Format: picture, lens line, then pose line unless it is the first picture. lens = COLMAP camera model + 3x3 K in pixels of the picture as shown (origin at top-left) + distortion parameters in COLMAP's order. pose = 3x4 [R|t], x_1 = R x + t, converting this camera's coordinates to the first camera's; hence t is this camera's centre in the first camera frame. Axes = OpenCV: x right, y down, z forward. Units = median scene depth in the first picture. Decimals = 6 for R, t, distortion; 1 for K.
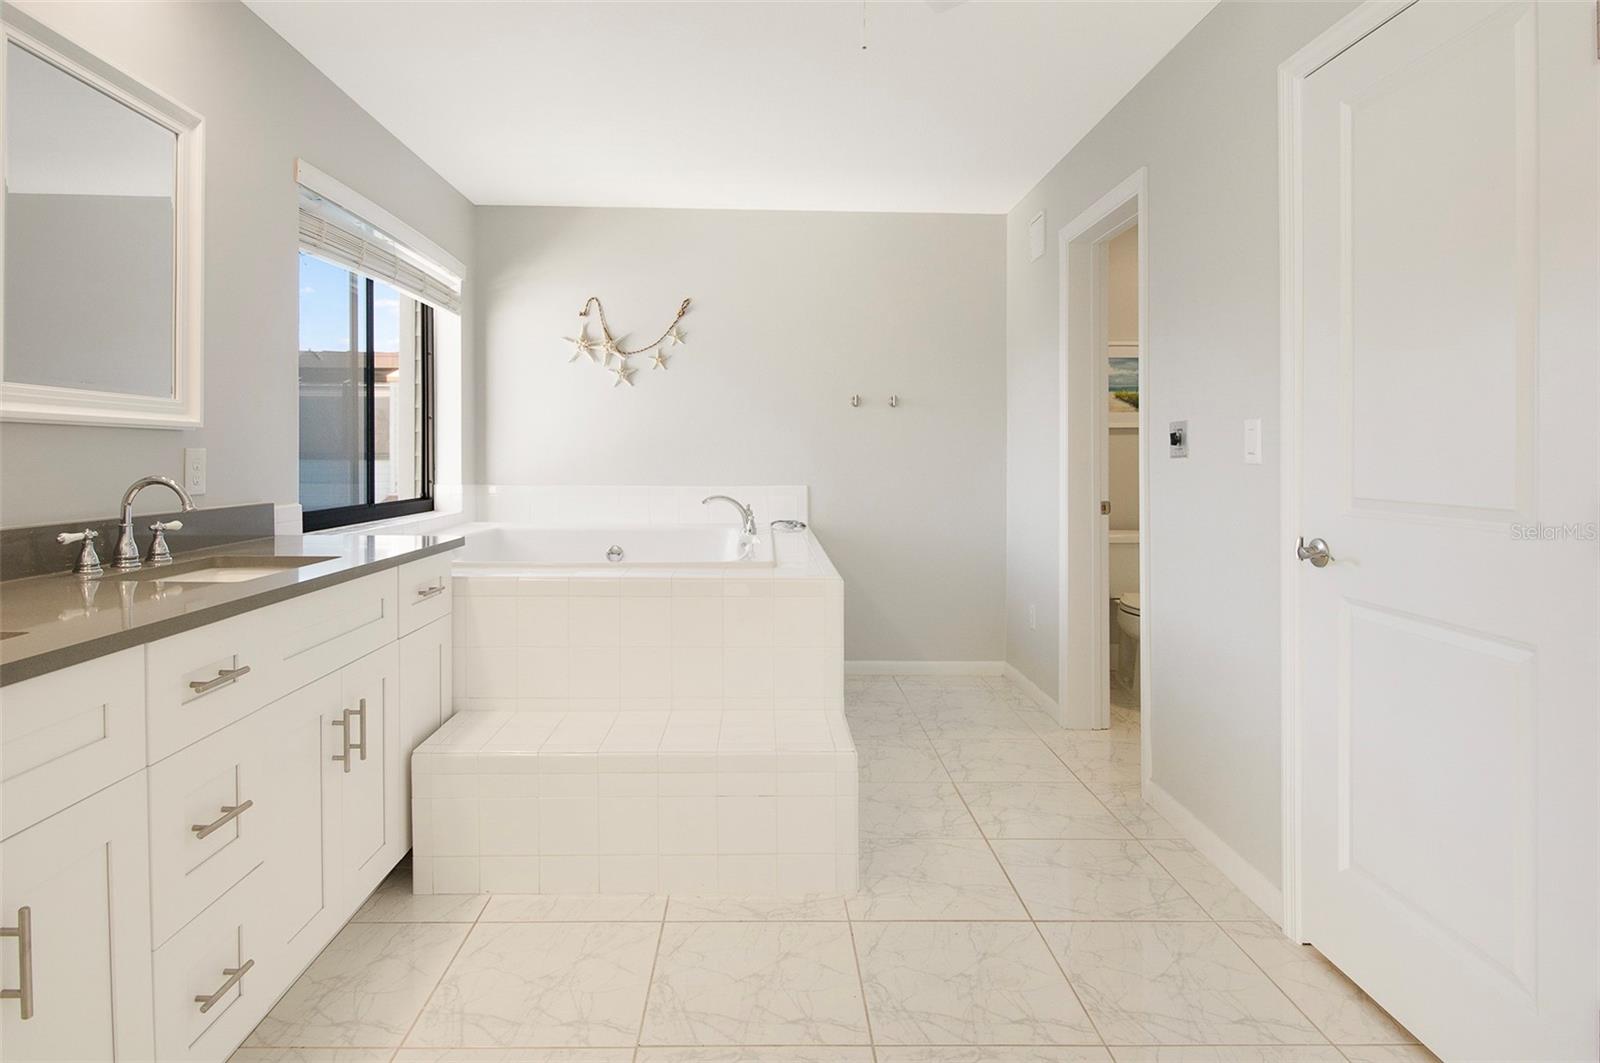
lens RADIAL K [[885.0, 0, 762.3], [0, 885.0, 457.6], [0, 0, 1]] dist [-0.003858, -0.007055]
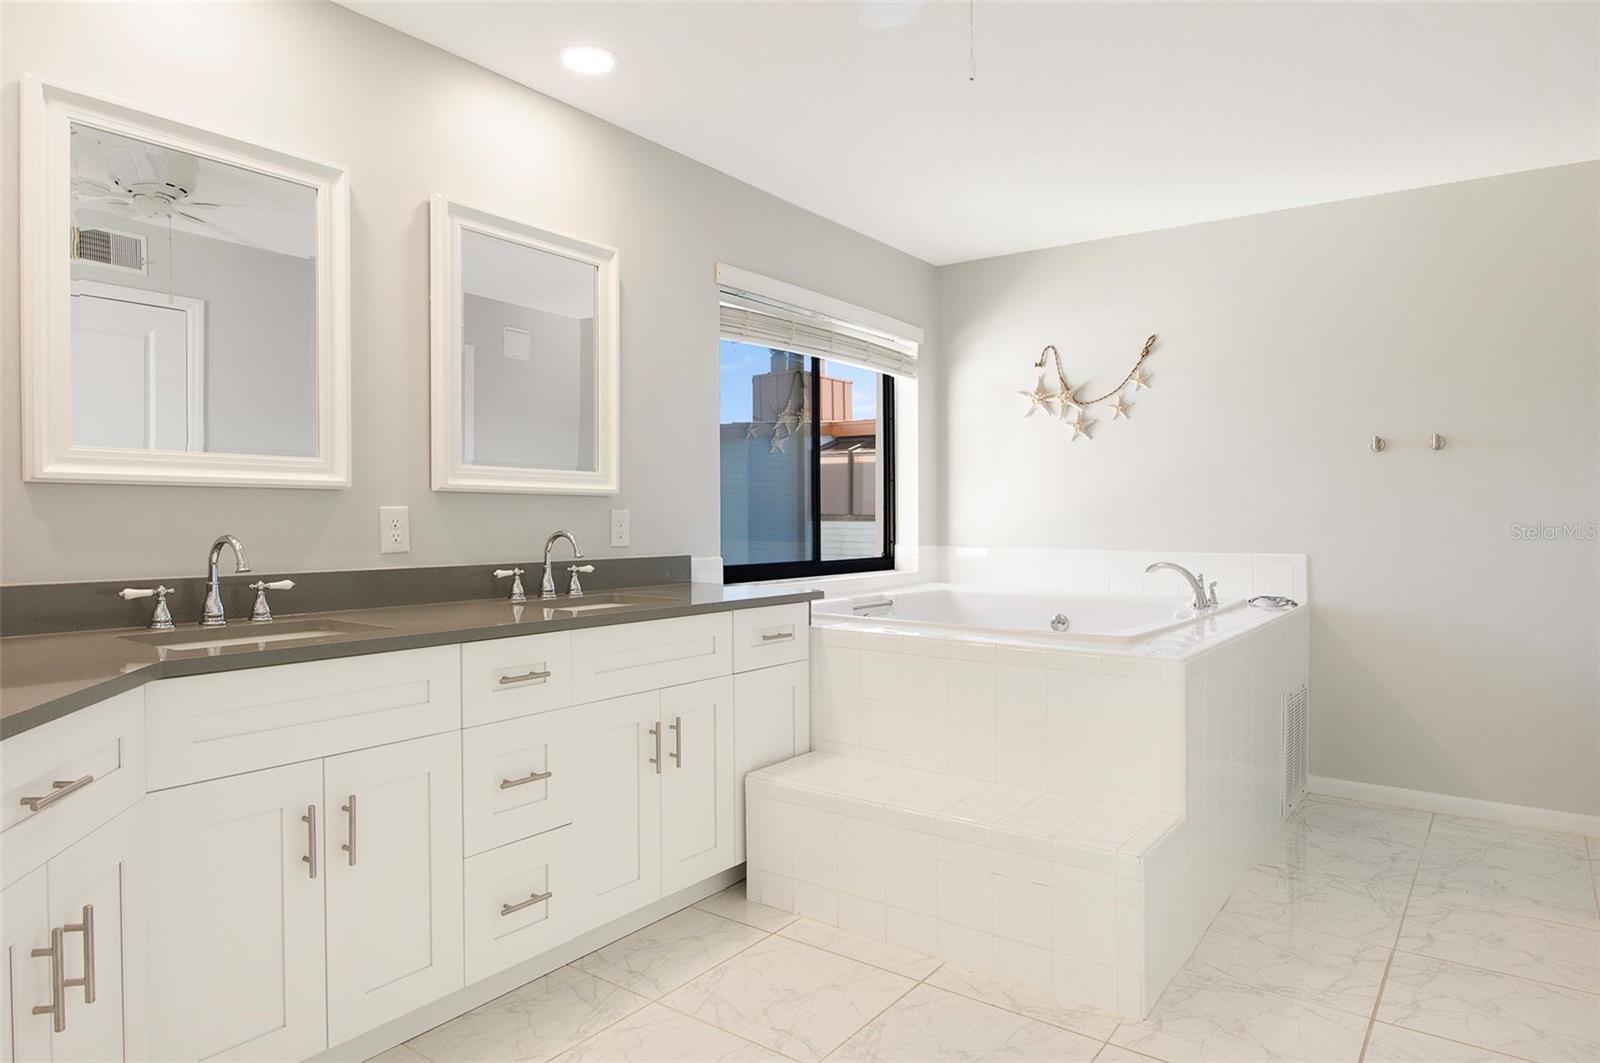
lens RADIAL K [[969.7, 0, 767.6], [0, 969.7, 527.1], [0, 0, 1]] dist [0.019062, -0.020010]
pose [[0.787902, 0.003751, -0.615789, 0.302371], [-0.000334, 0.999984, 0.005665, 0.004657], [0.615801, -0.004258, 0.787891, 0.022533]]
